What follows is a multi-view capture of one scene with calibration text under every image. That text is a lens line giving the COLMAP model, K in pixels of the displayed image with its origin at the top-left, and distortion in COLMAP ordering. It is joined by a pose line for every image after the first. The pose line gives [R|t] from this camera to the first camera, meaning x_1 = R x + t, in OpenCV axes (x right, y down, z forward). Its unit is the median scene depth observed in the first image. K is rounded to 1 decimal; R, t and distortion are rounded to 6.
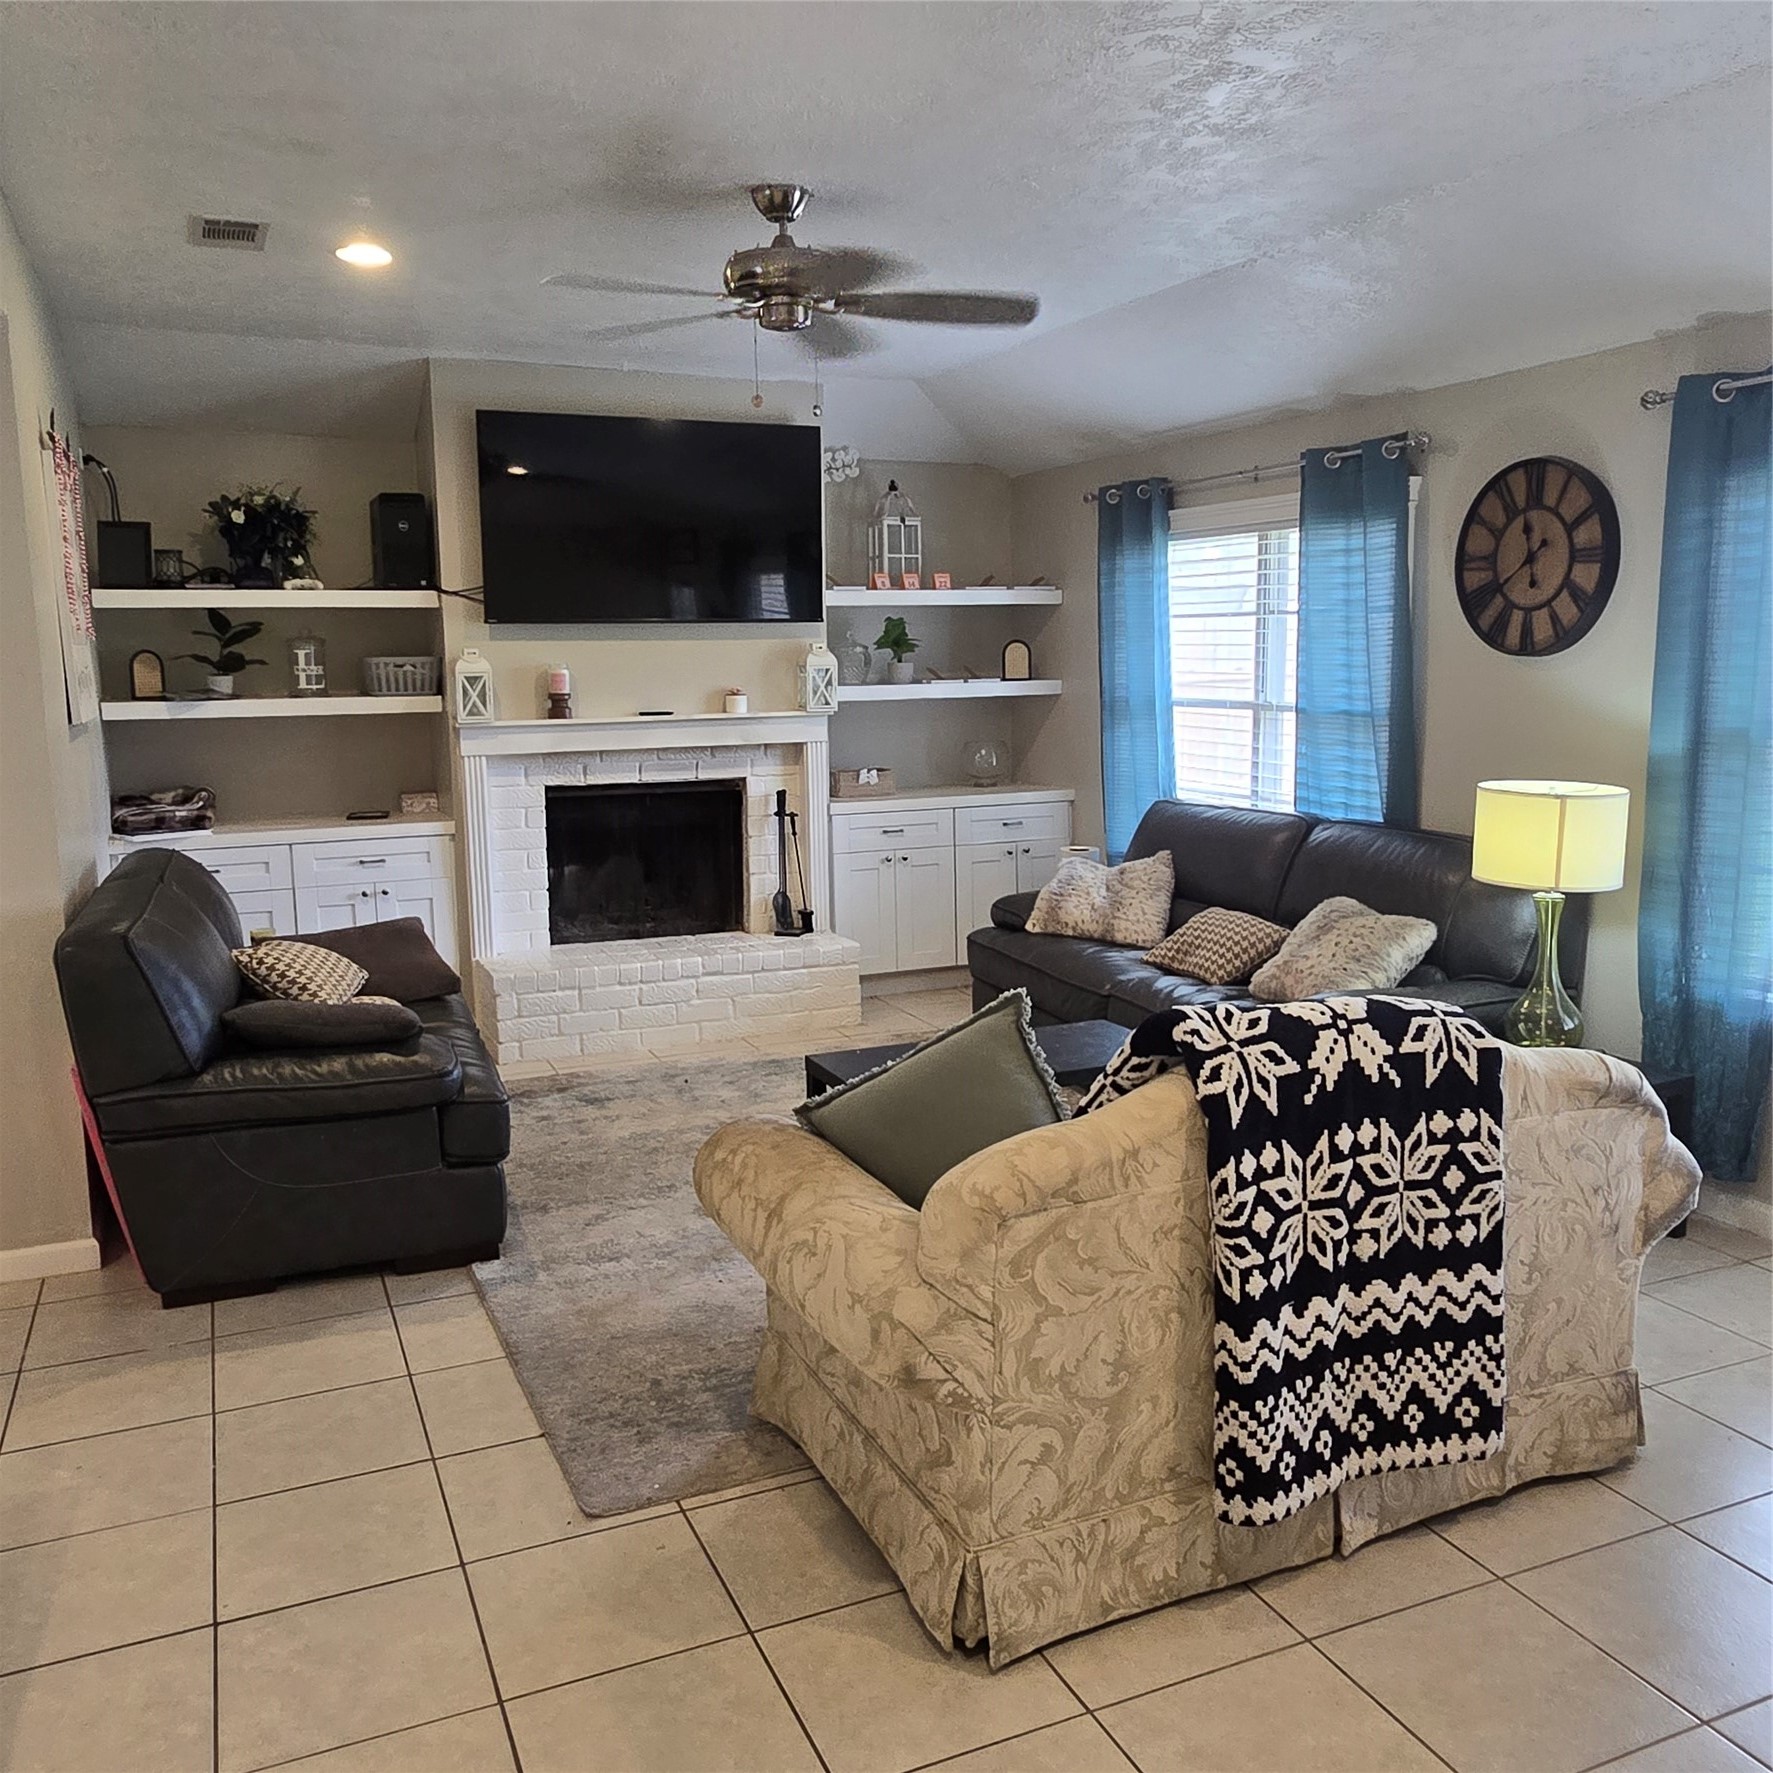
lens RADIAL K [[1565.7, 0, 884.9], [0, 1565.7, 866.6], [0, 0, 1]] dist [0.006364, -0.003022]
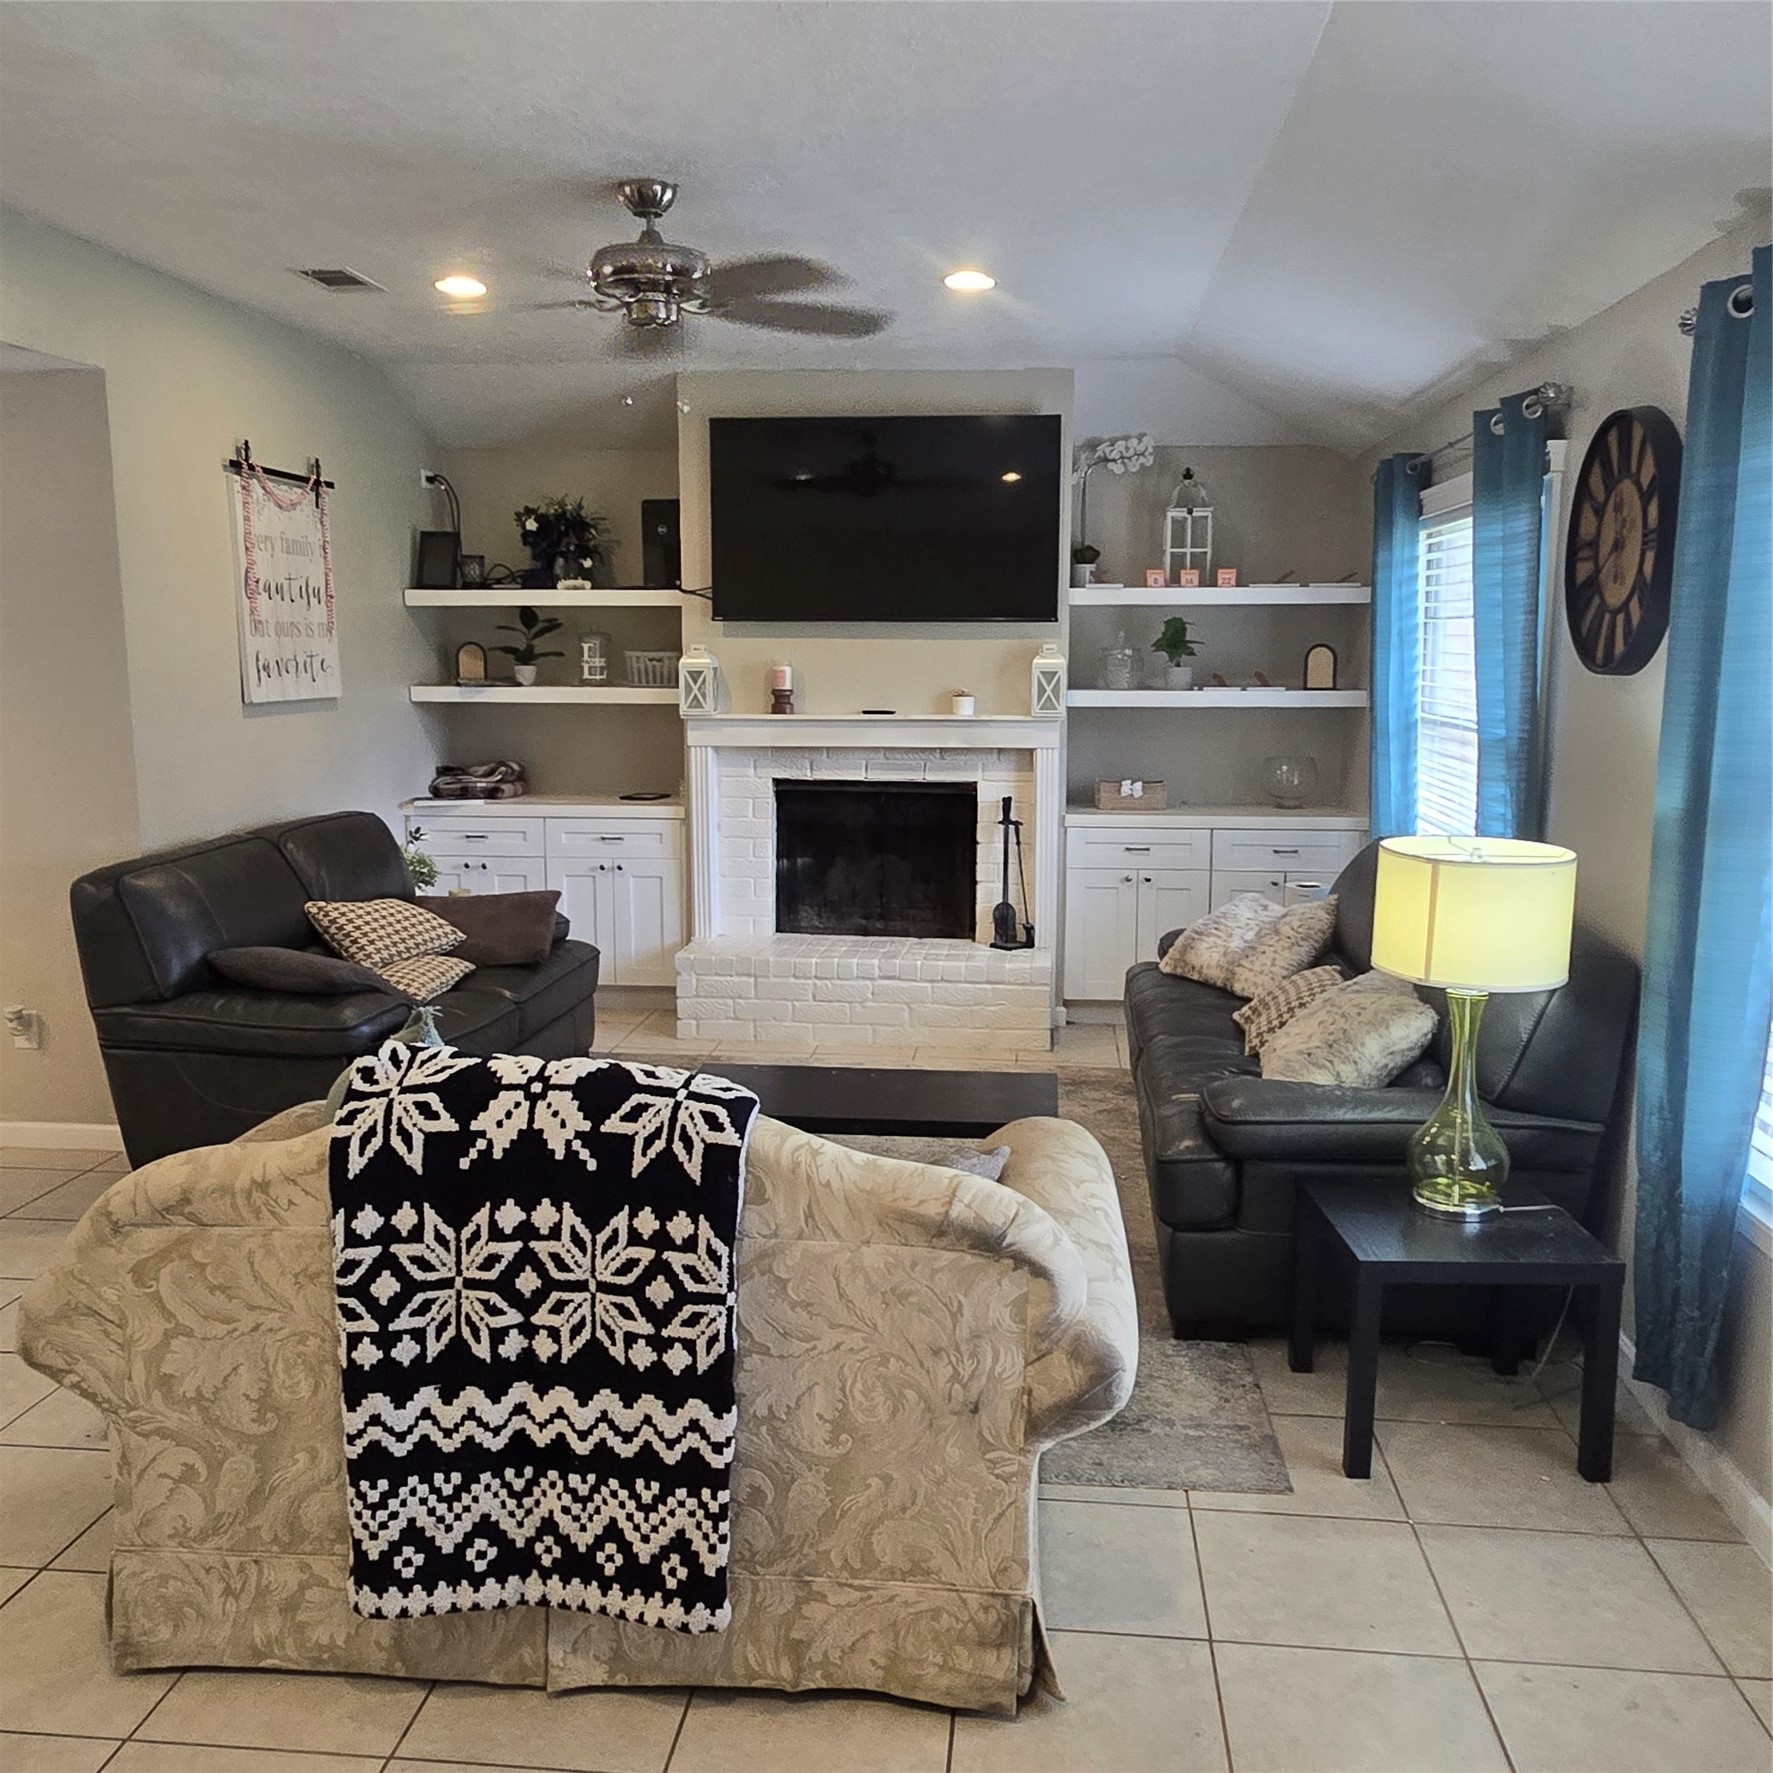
lens RADIAL K [[1565.7, 0, 884.9], [0, 1565.7, 866.6], [0, 0, 1]] dist [0.006364, -0.003022]
pose [[0.873839, 0.082622, -0.479143, 0.421236], [-0.081614, 0.996399, 0.022971, -0.028203], [0.479316, 0.019032, 0.877436, 0.155896]]
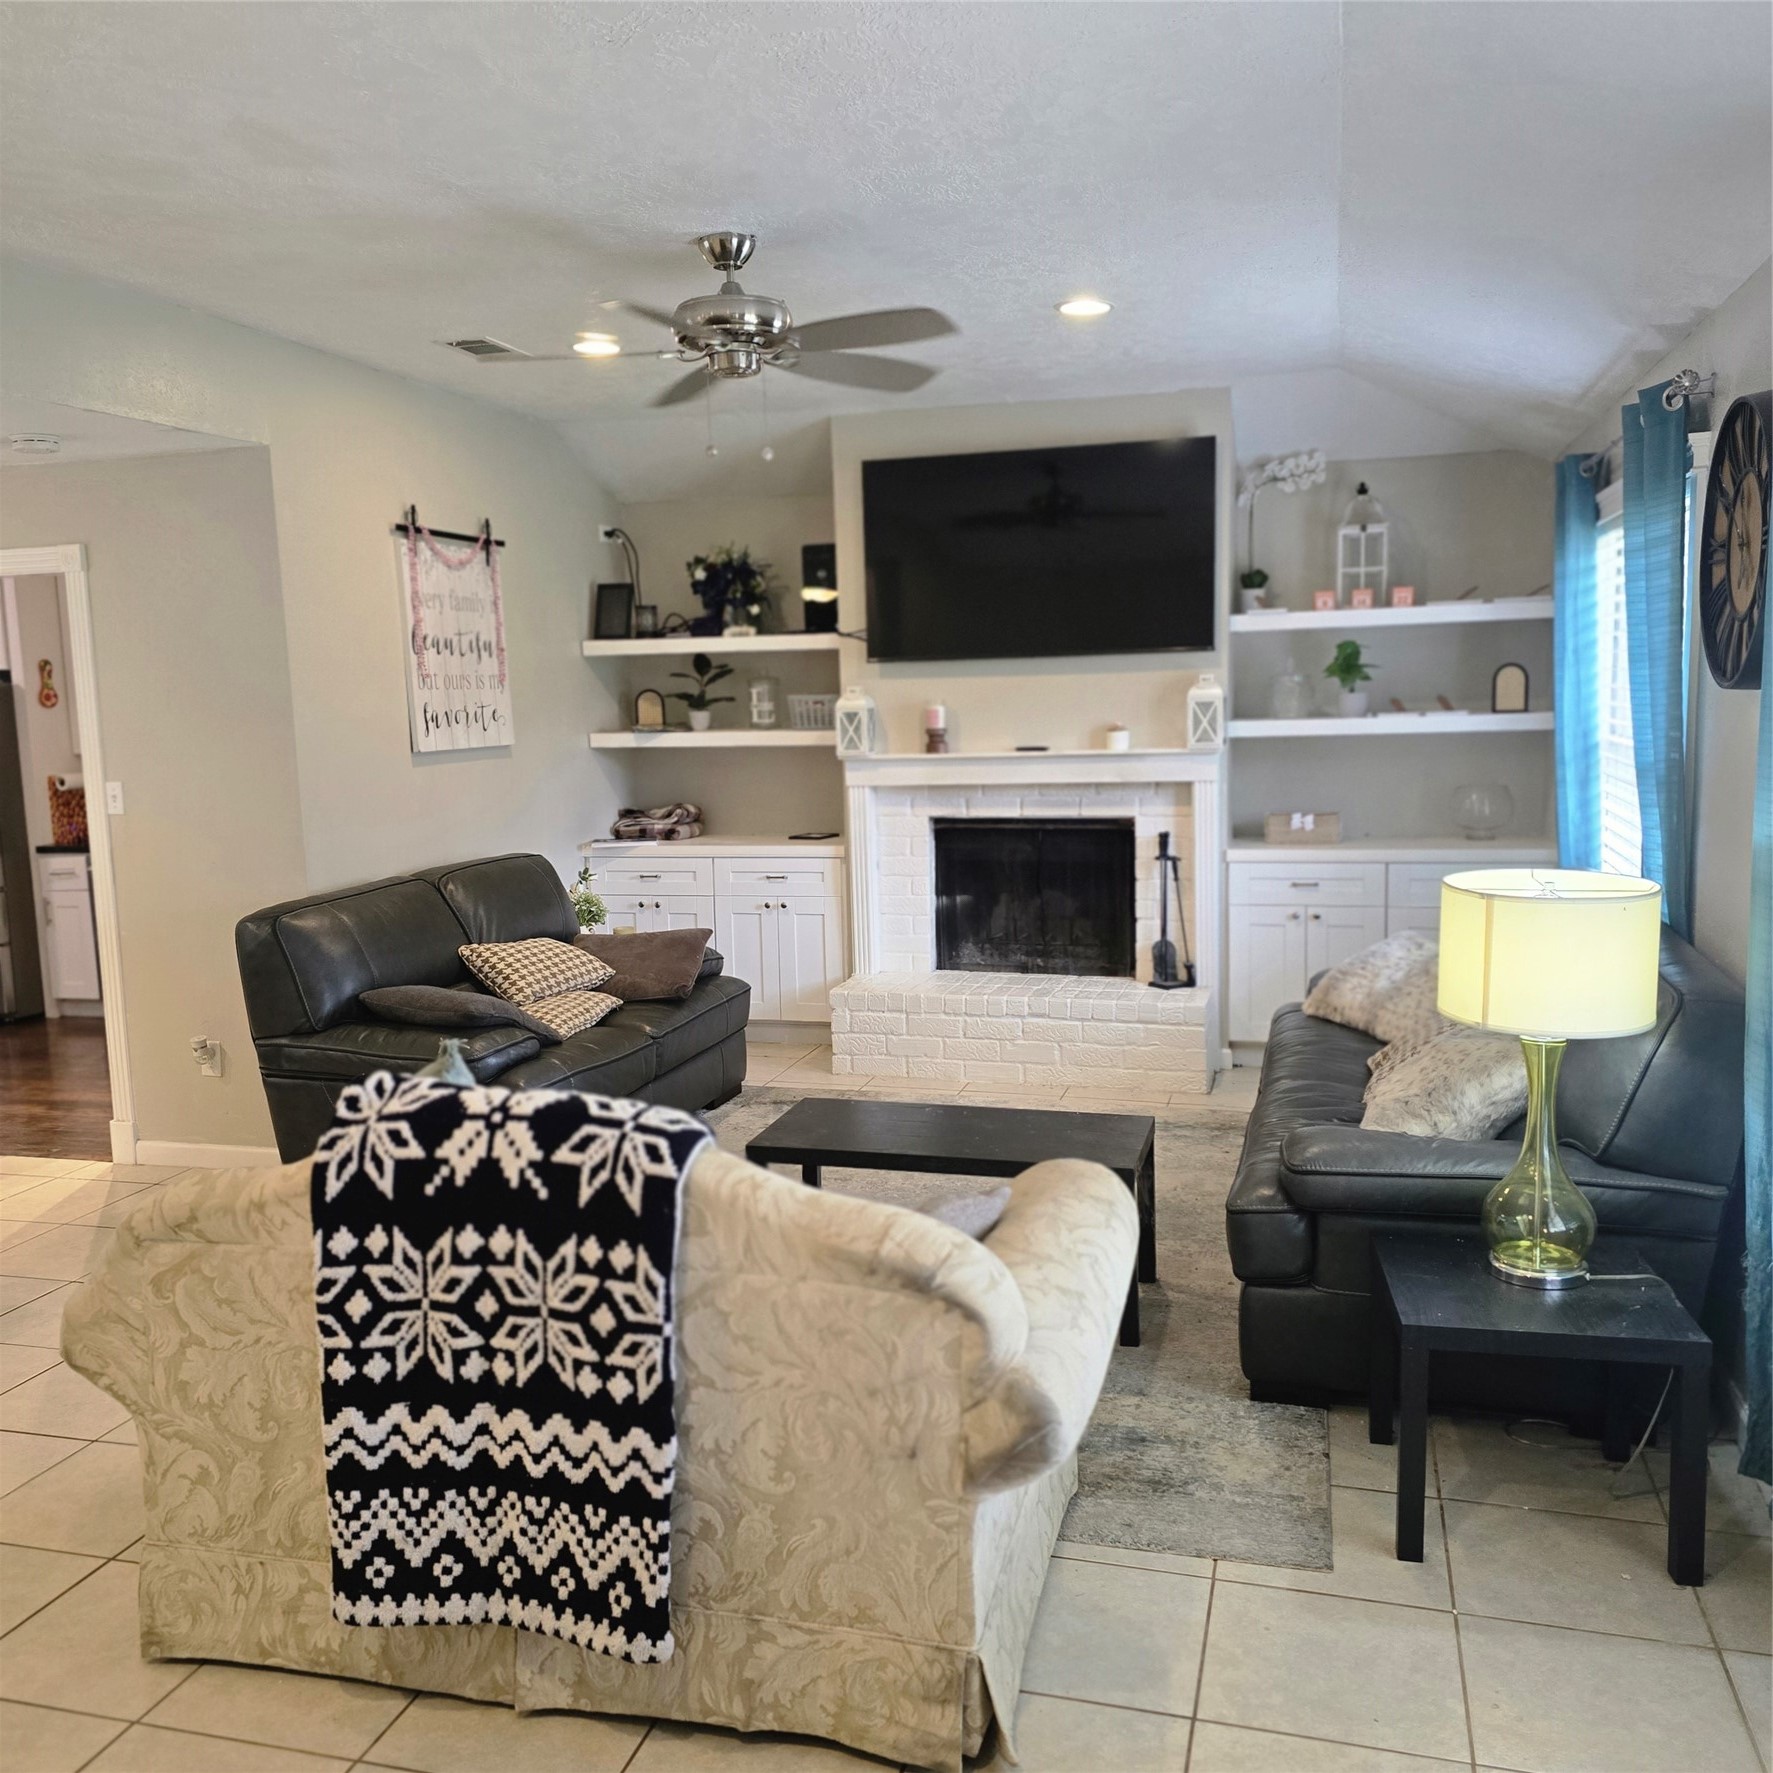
lens RADIAL K [[1566.5, 0, 866.7], [0, 1566.5, 882.2], [0, 0, 1]] dist [0.107940, -0.143853]
pose [[0.771893, 0.070516, -0.631830, 0.498624], [-0.071910, 0.997136, 0.023435, -0.035609], [0.631672, 0.027345, 0.774753, 0.202034]]
